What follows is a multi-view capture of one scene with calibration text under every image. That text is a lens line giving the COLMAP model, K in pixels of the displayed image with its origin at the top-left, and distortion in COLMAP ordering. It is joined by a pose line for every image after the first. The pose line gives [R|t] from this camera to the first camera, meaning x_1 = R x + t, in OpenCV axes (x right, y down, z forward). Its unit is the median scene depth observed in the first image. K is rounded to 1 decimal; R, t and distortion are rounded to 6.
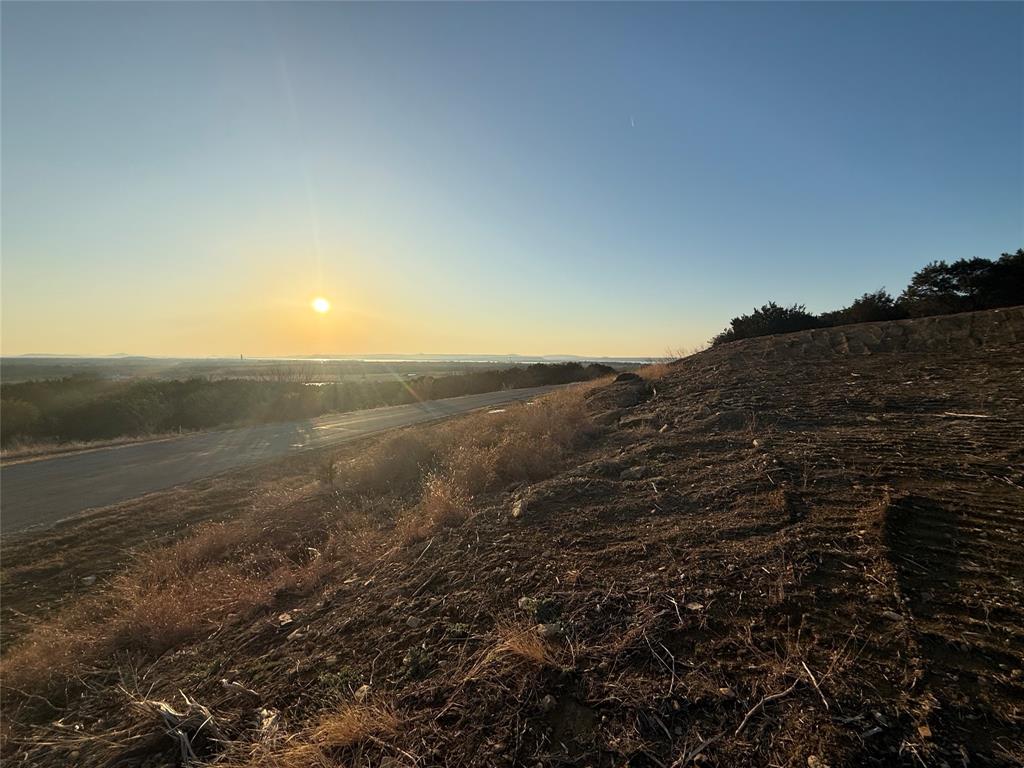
lens RADIAL K [[404.4, 0, 511.1], [0, 404.4, 382.3], [0, 0, 1]] dist [0.000549, -0.000304]
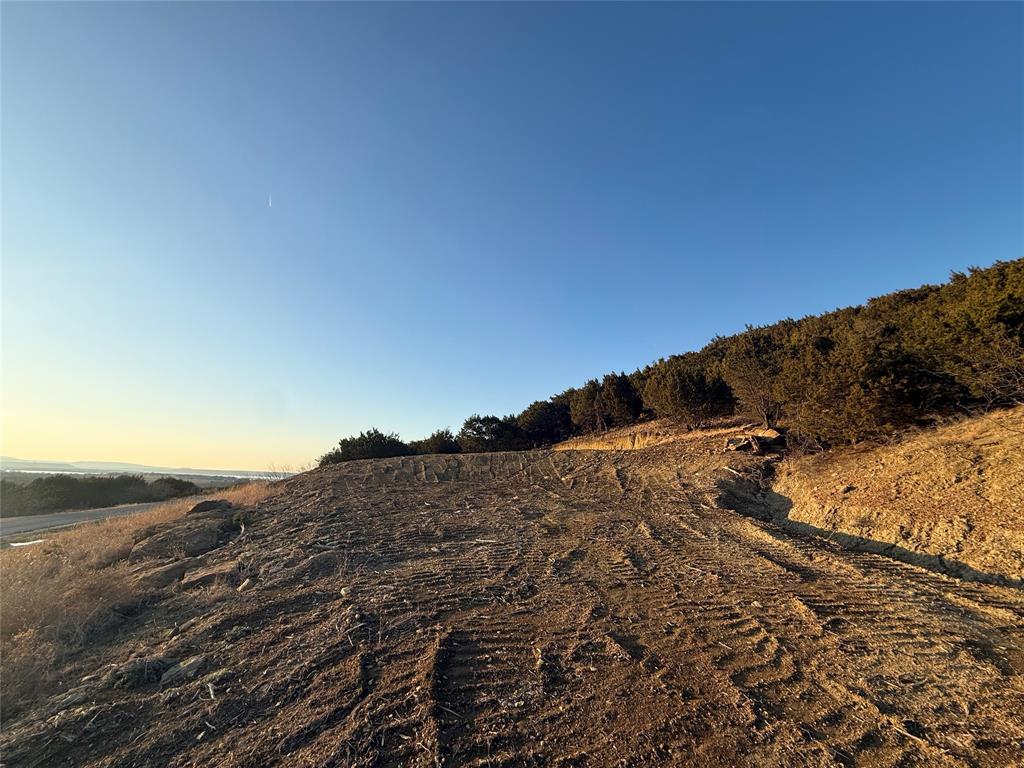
lens RADIAL K [[404.4, 0, 511.2], [0, 404.4, 384.8], [0, 0, 1]] dist [0.000549, -0.000304]
pose [[0.624524, 0.200533, 0.754822, 0.009081], [0.012995, 0.963673, -0.266770, -0.058868], [-0.780897, 0.176413, 0.599231, -0.006446]]
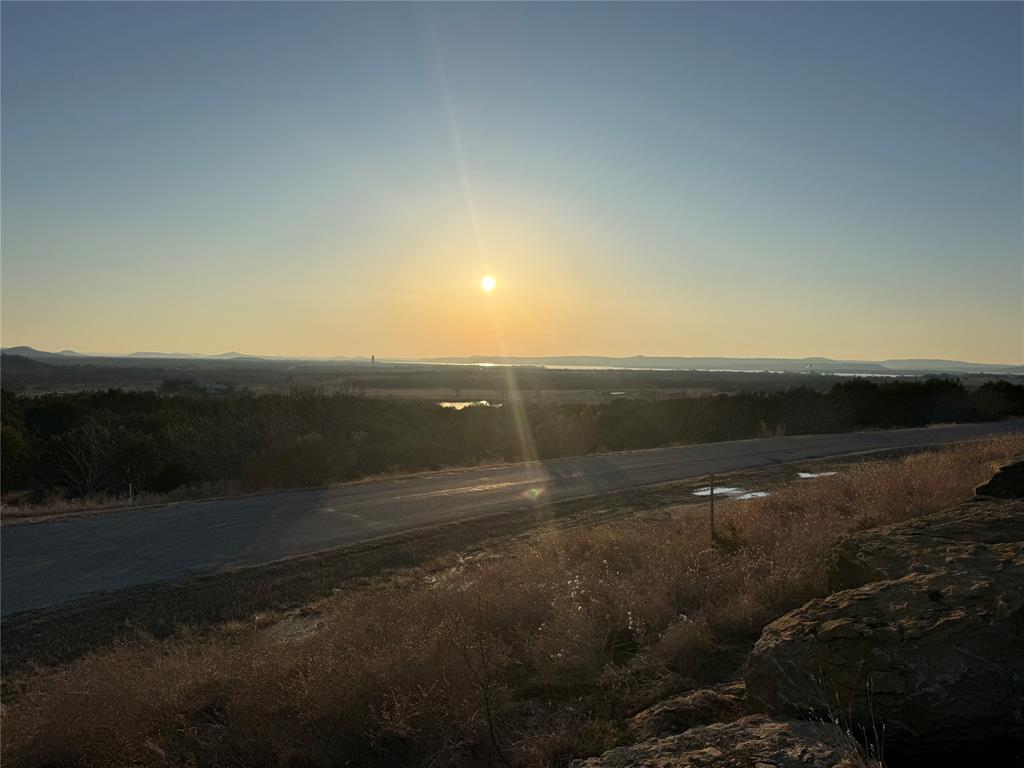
lens RADIAL K [[719.2, 0, 509.7], [0, 719.2, 382.7], [0, 0, 1]] dist [-0.005095, -0.004626]
pose [[0.920109, 0.020742, -0.391113, 0.399144], [-0.033446, 0.999110, -0.025697, -0.130328], [0.390232, 0.036725, 0.919984, 1.155213]]
